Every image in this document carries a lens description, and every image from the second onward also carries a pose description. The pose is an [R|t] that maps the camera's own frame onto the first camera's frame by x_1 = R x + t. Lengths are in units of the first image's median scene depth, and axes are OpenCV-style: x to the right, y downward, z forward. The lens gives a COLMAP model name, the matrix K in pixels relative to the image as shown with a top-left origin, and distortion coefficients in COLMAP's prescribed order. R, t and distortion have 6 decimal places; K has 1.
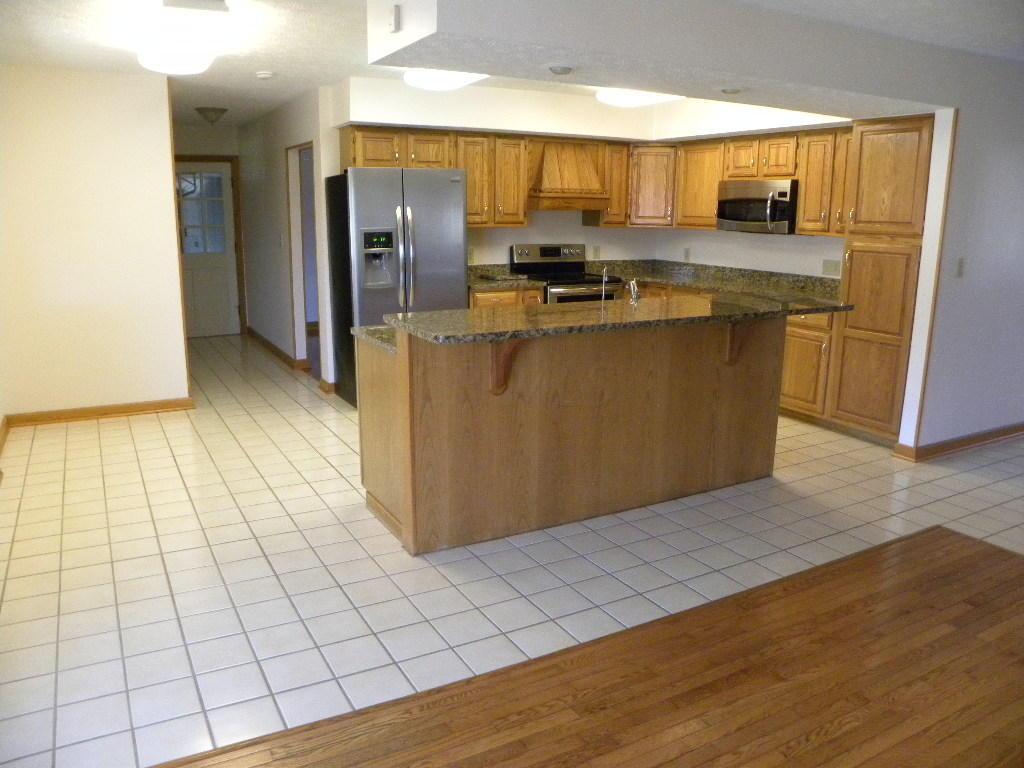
lens RADIAL K [[785.2, 0, 510.0], [0, 785.2, 391.5], [0, 0, 1]] dist [-0.151983, 0.090770]
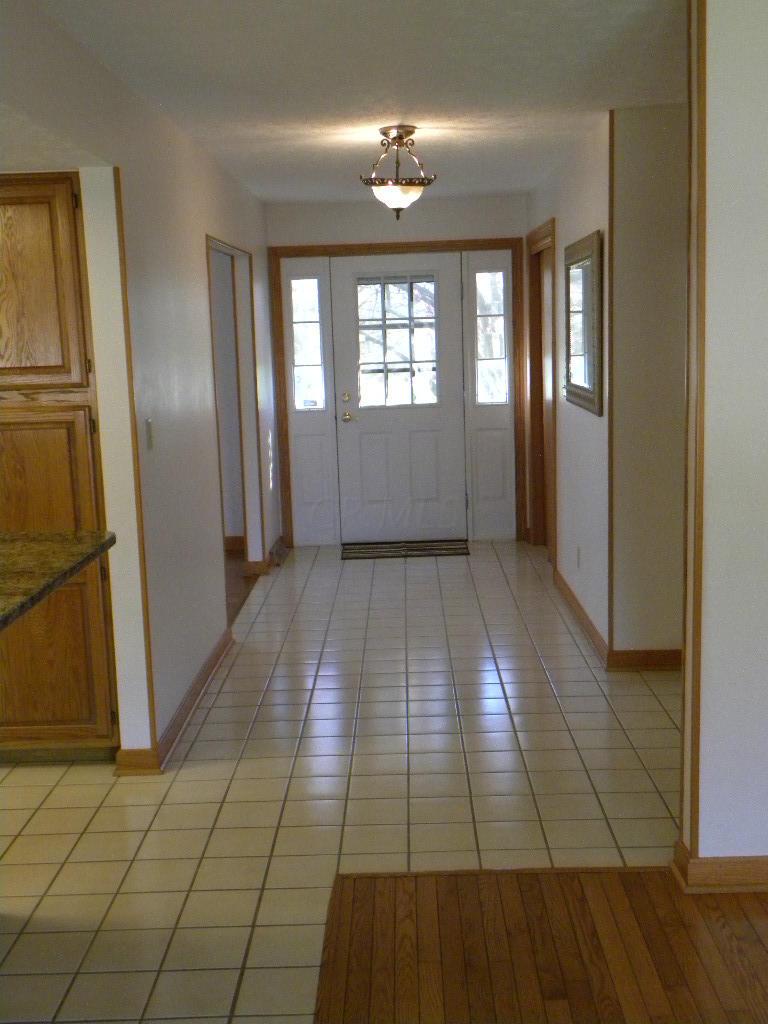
lens RADIAL K [[1187.8, 0, 384.0], [0, 1187.8, 512.0], [0, 0, 1]] dist [0.019214, 0.020359]
pose [[0.506267, -0.158780, 0.847633, -0.086218], [0.233988, 0.971323, 0.042196, -0.073823], [-0.830026, 0.176973, 0.528902, 0.260087]]
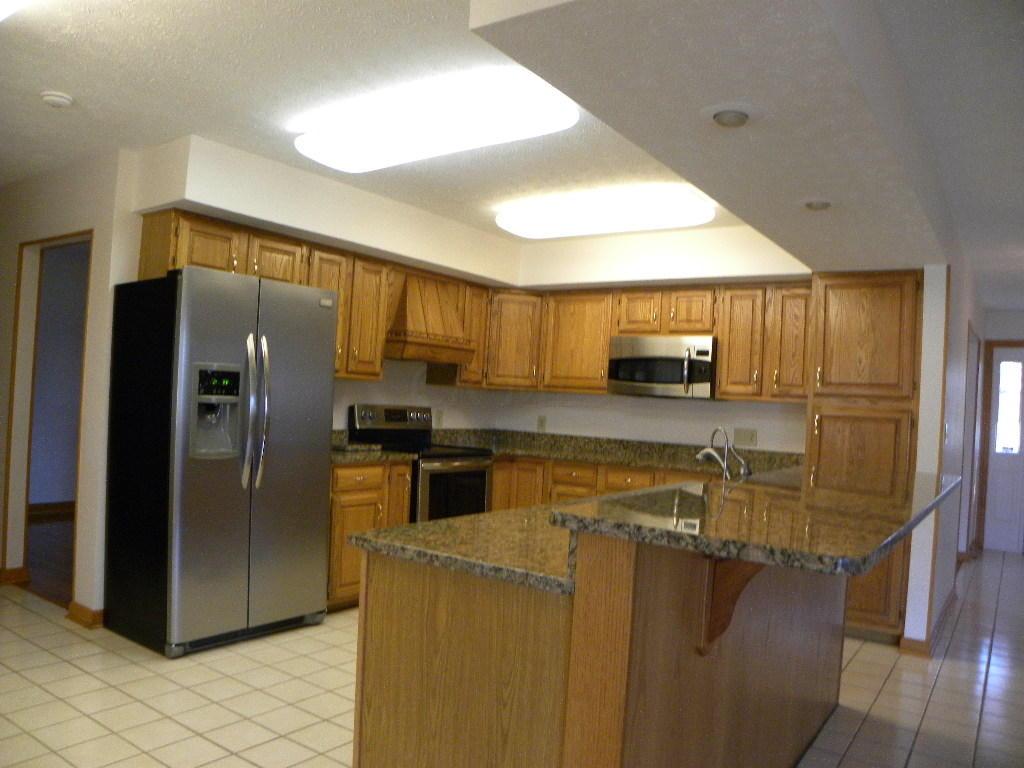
lens RADIAL K [[785.2, 0, 510.0], [0, 785.2, 391.5], [0, 0, 1]] dist [-0.151983, 0.090770]
pose [[0.896764, 0.045933, 0.440119, -0.207854], [0.054290, 0.975664, -0.212444, -0.036306], [-0.439166, 0.214406, 0.872447, 0.307605]]
